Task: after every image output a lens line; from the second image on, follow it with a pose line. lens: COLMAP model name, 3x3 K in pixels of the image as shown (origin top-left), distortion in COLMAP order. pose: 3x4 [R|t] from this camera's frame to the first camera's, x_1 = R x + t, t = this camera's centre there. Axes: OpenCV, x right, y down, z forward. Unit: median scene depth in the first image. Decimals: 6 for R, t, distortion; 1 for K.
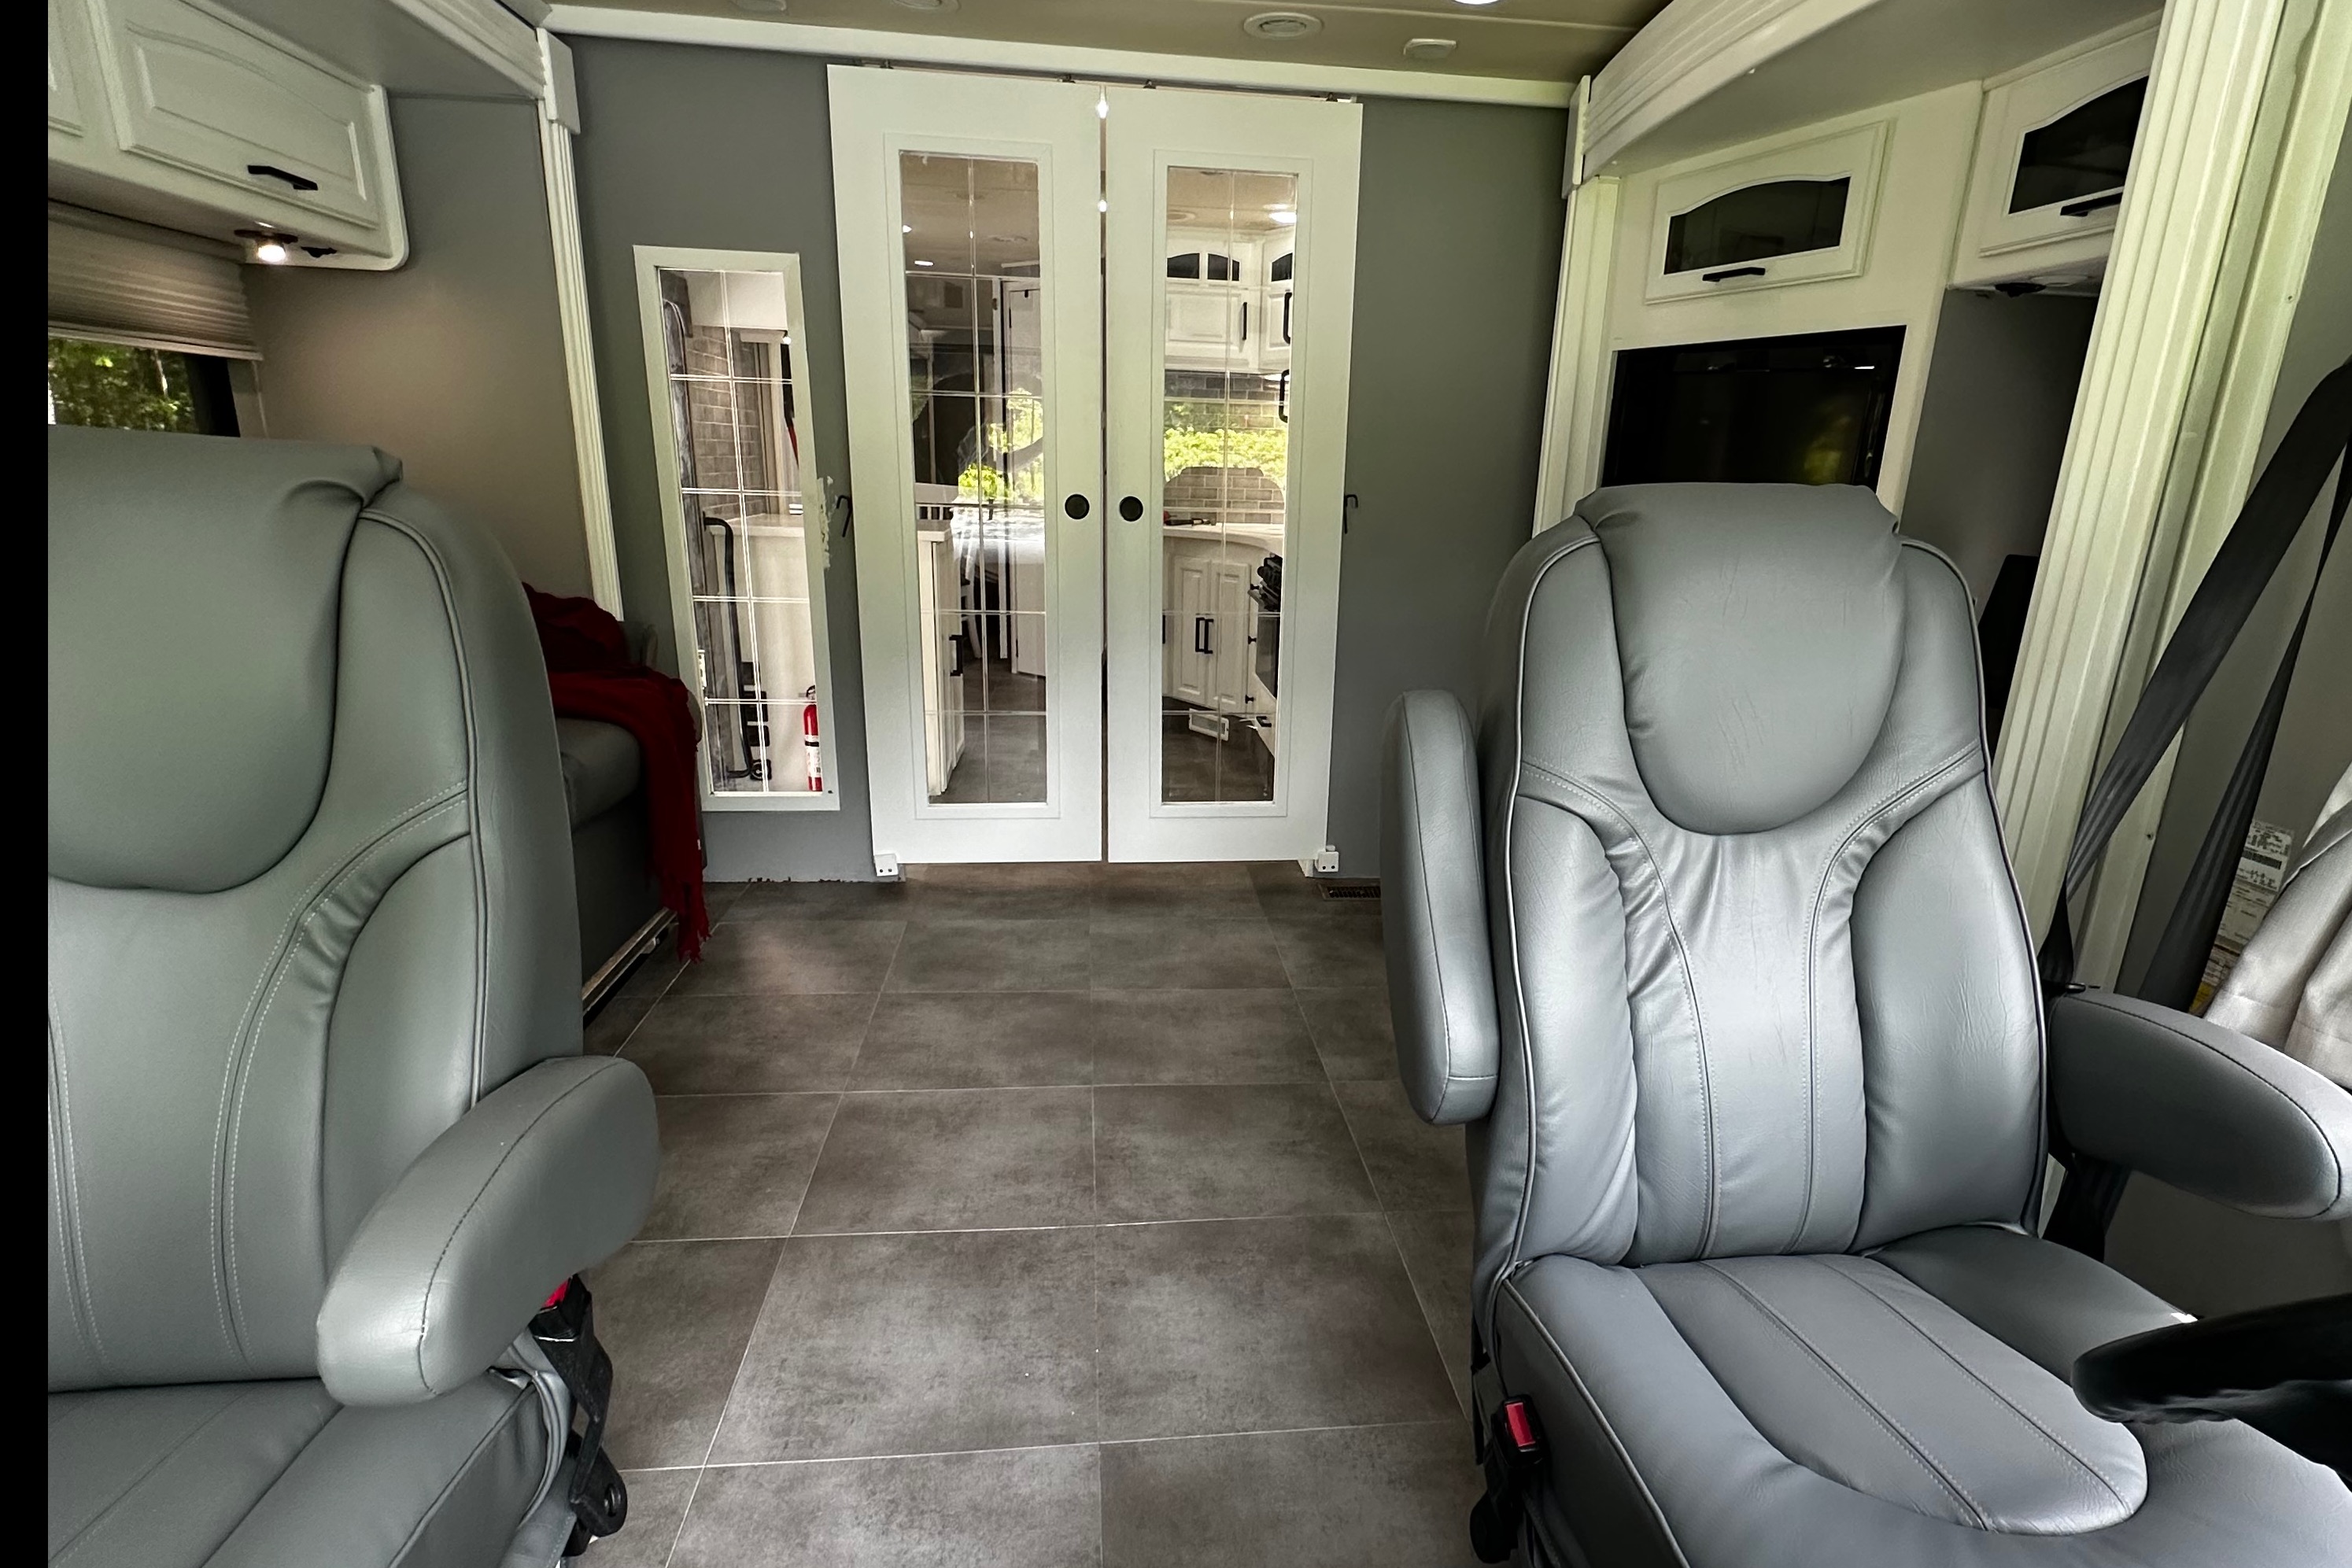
lens RADIAL K [[1198.6, 0, 1164.0], [0, 1198.6, 800.5], [0, 0, 1]] dist [0.000059, 0.000380]
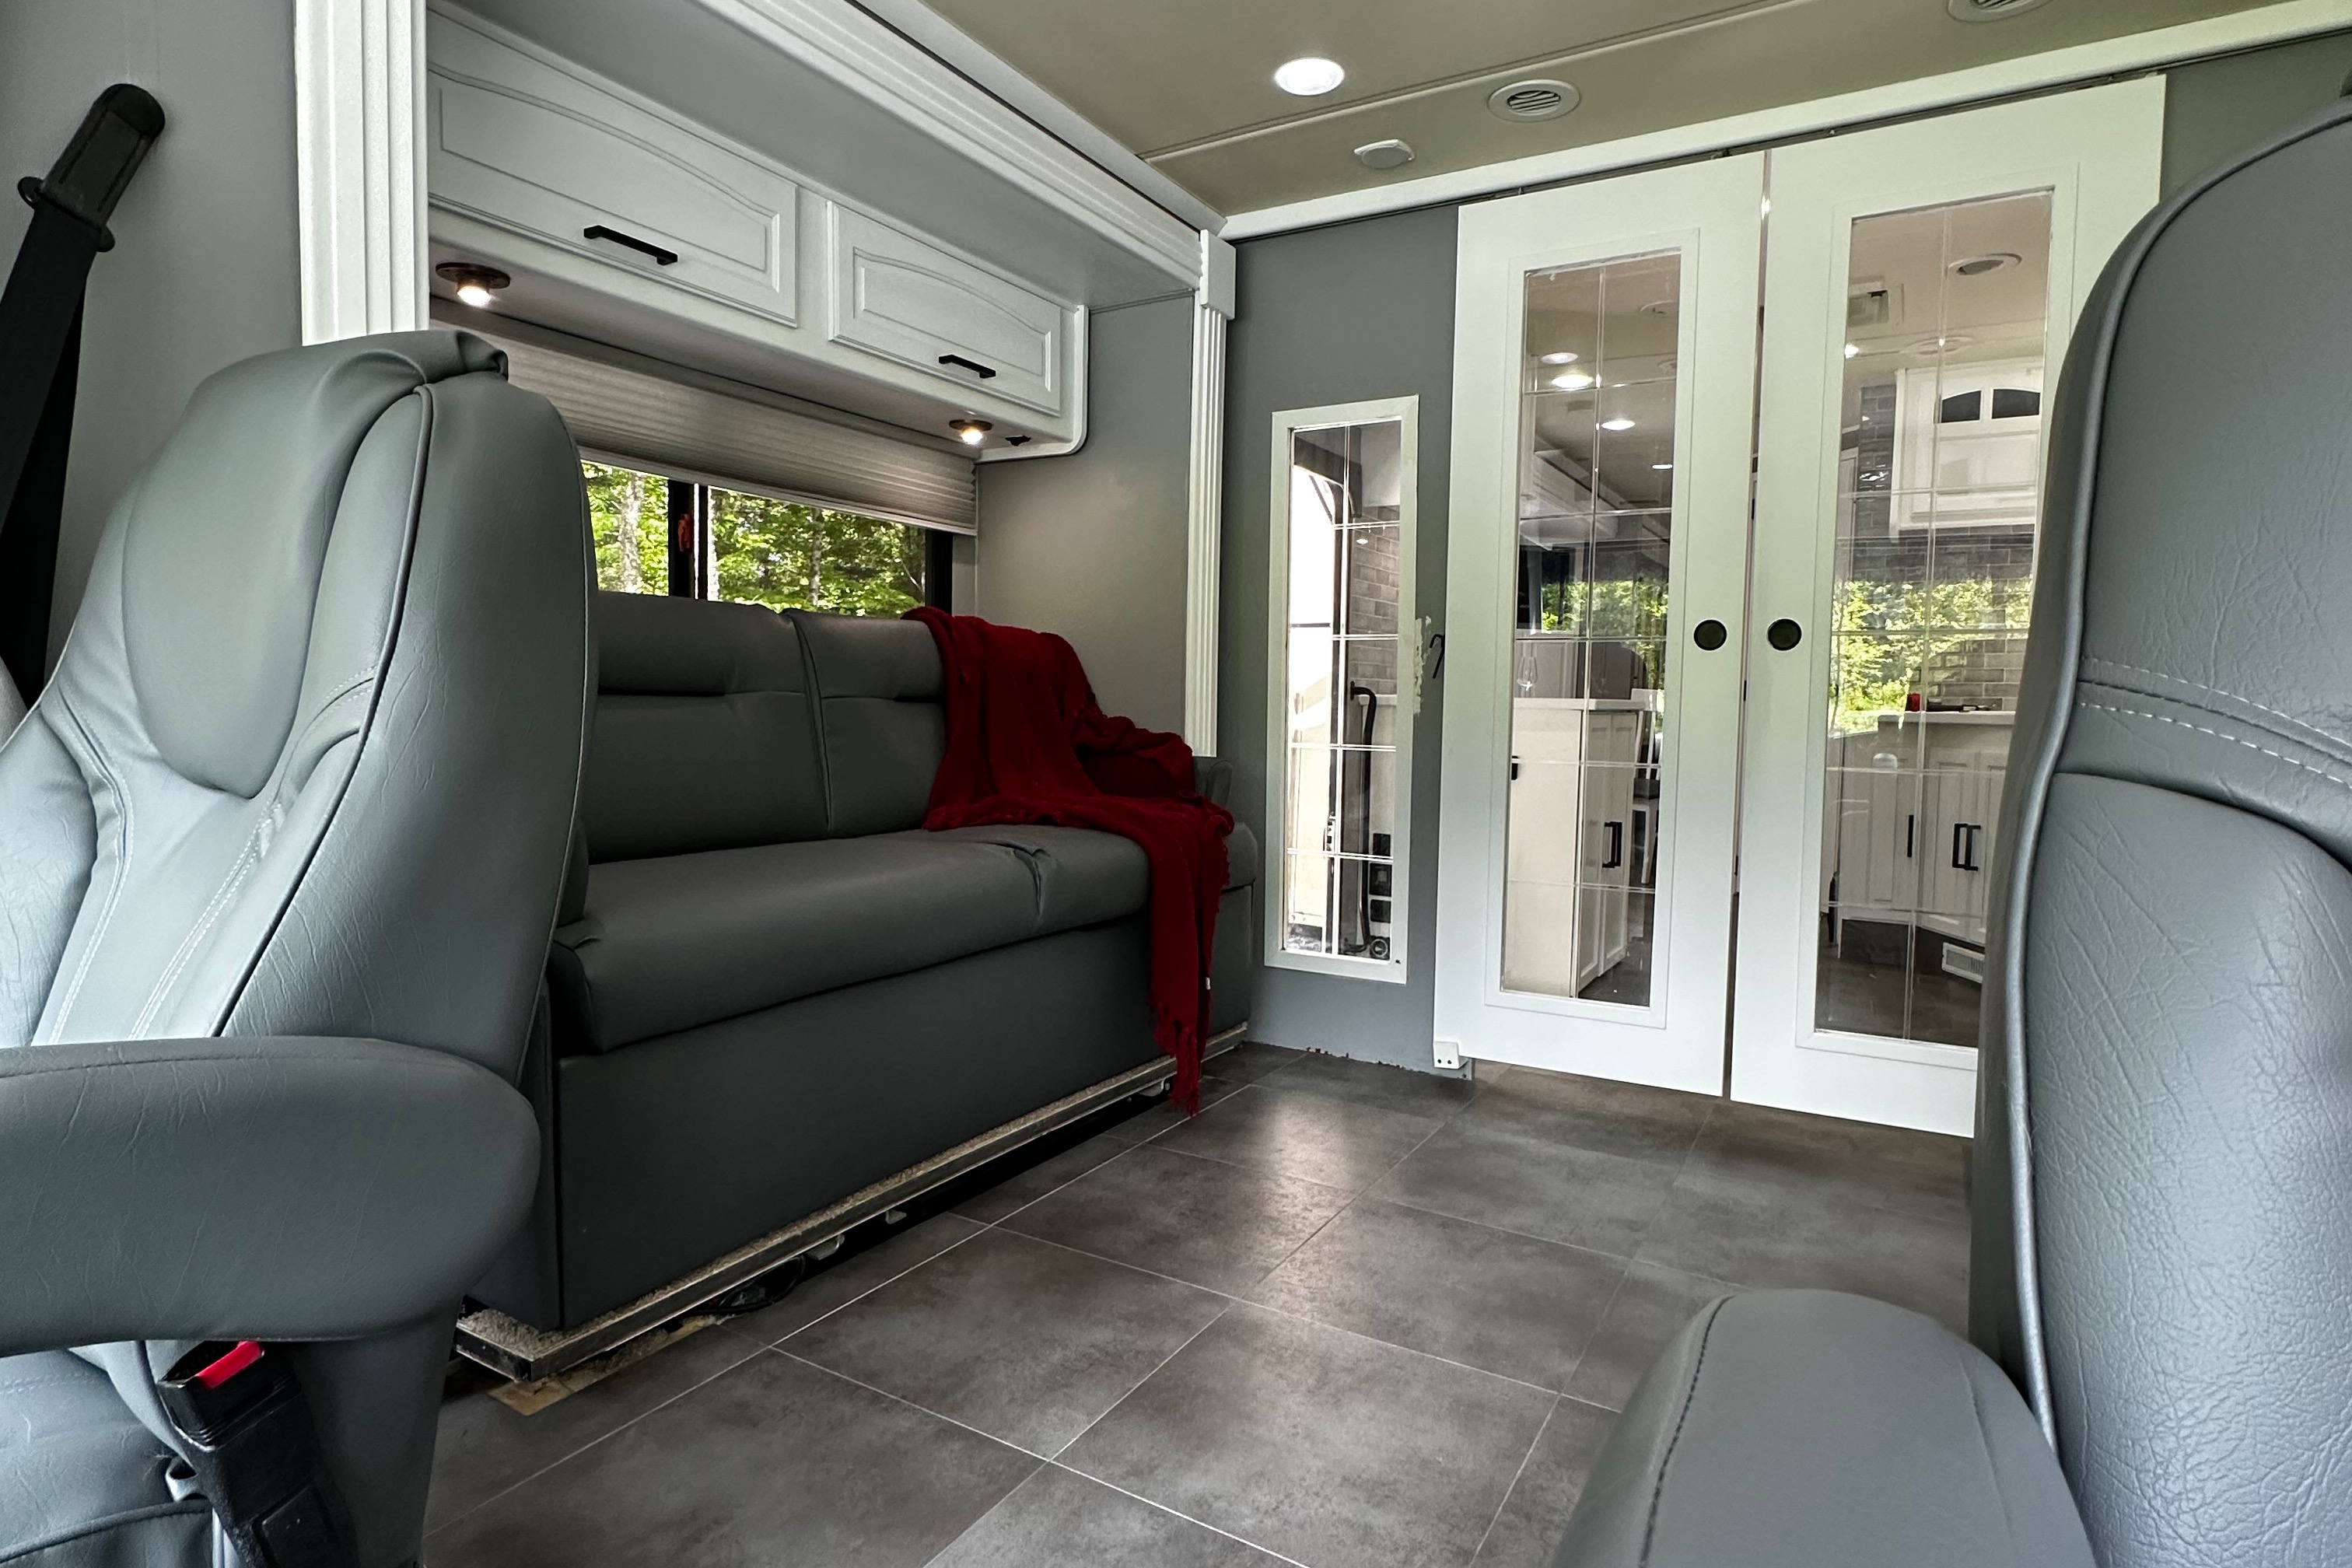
lens RADIAL K [[1198.7, 0, 1165.1], [0, 1198.7, 759.8], [0, 0, 1]] dist [0.000059, 0.000380]
pose [[0.821752, 0.025315, -0.569283, 0.093711], [-0.149513, 0.973592, -0.172526, 0.030941], [0.549882, 0.226889, 0.803835, 0.191404]]
